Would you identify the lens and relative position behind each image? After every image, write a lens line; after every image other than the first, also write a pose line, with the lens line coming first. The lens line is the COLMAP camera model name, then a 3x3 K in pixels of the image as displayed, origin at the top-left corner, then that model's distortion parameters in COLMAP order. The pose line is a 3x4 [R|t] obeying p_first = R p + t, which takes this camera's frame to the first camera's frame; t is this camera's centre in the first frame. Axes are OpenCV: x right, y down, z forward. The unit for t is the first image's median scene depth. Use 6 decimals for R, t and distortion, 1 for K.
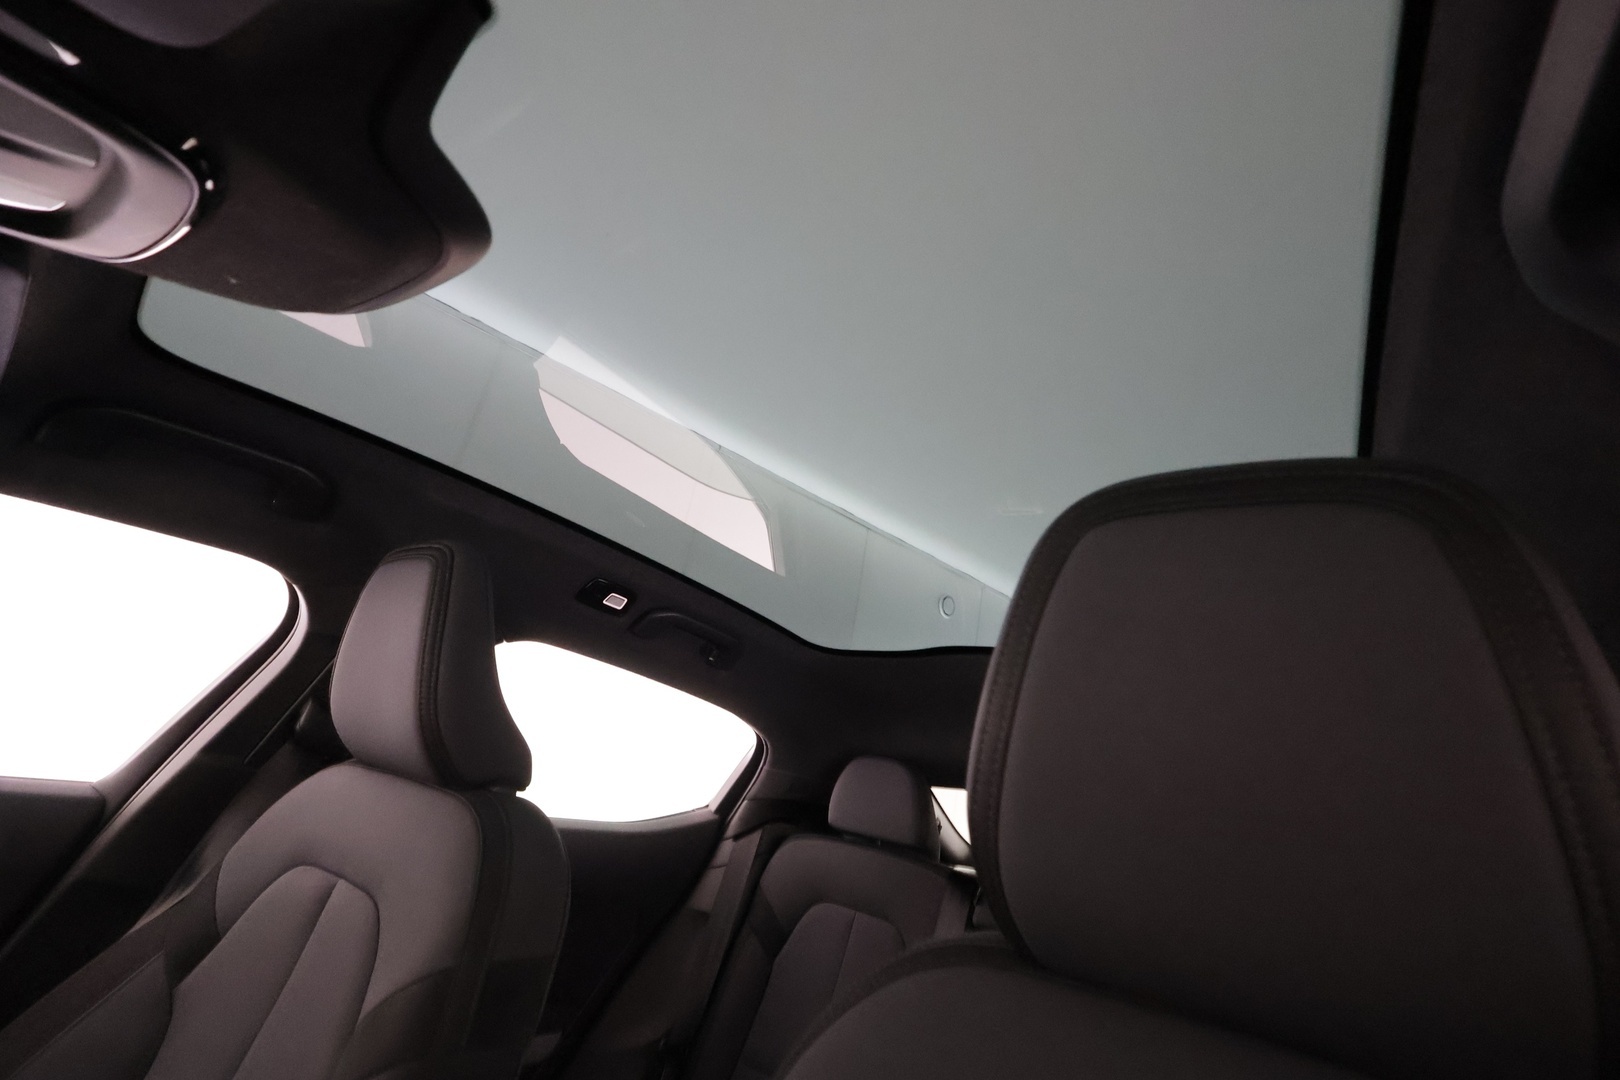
lens RADIAL K [[756.5, 0, 810.0], [0, 756.5, 540.0], [0, 0, 1]] dist [-0.001365, -0.000117]
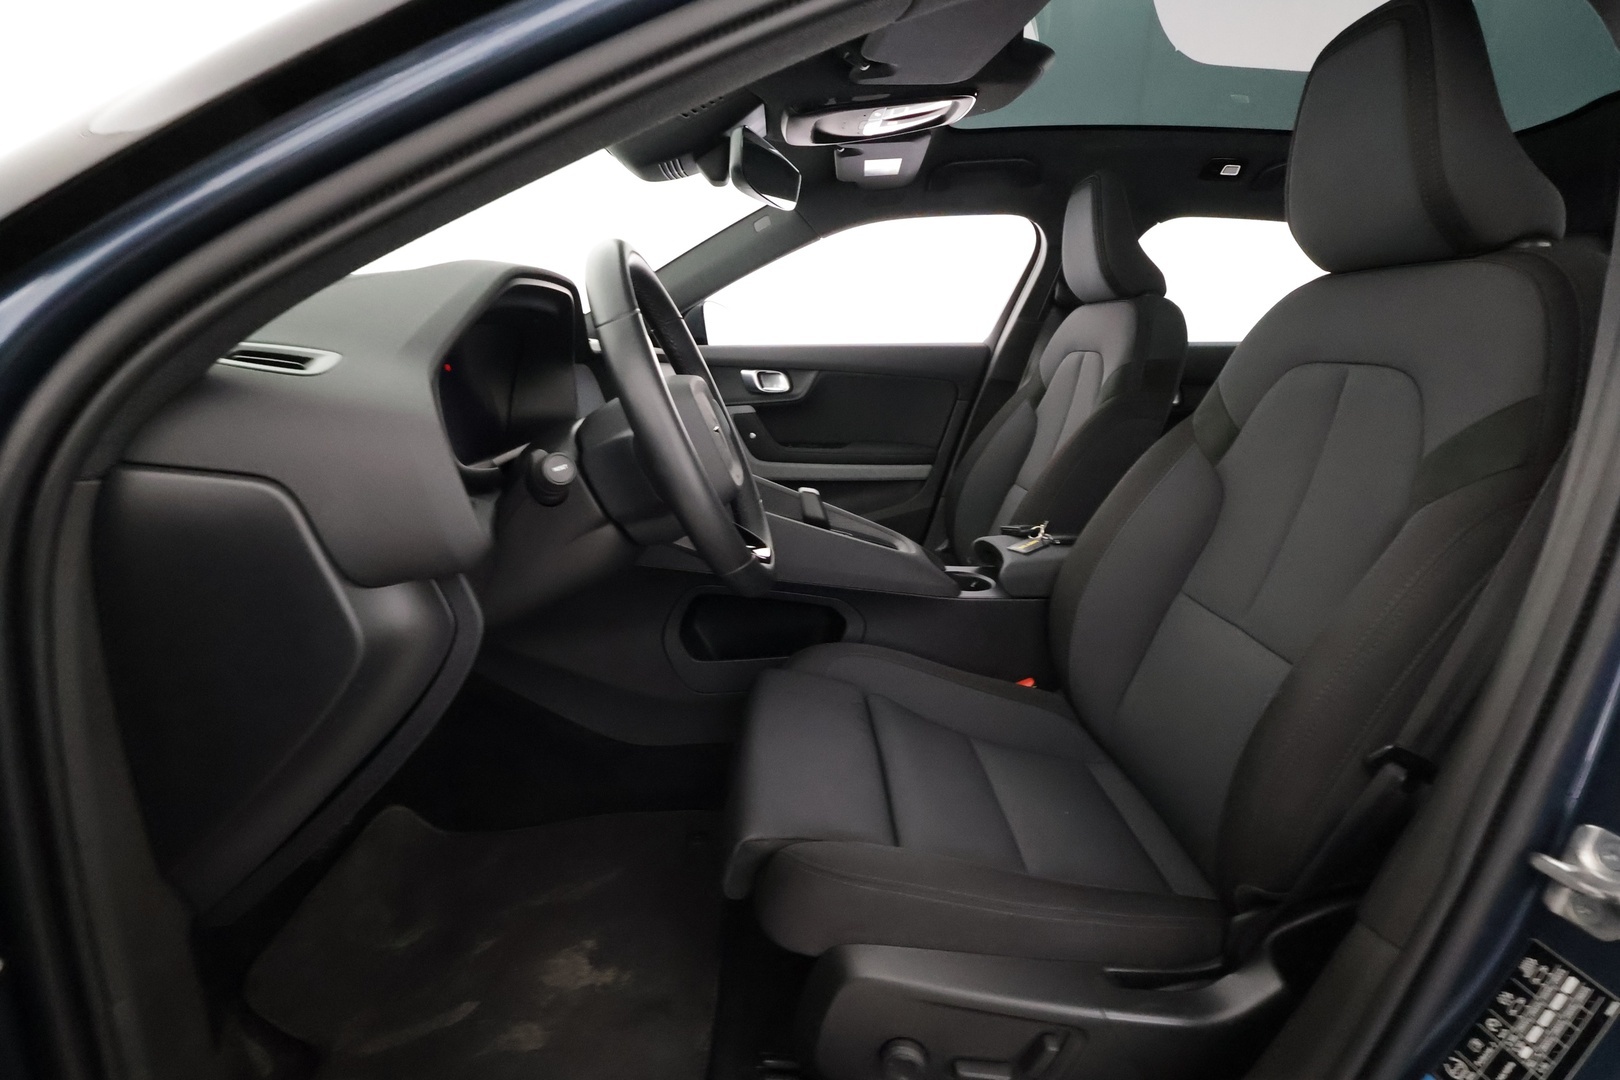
lens RADIAL K [[756.5, 0, 810.0], [0, 756.5, 540.0], [0, 0, 1]] dist [-0.001365, -0.000117]
pose [[0.595249, 0.032073, -0.802901, 0.577595], [0.339087, 0.895852, 0.287175, 0.037884], [0.728491, -0.443194, 0.522379, -0.822574]]
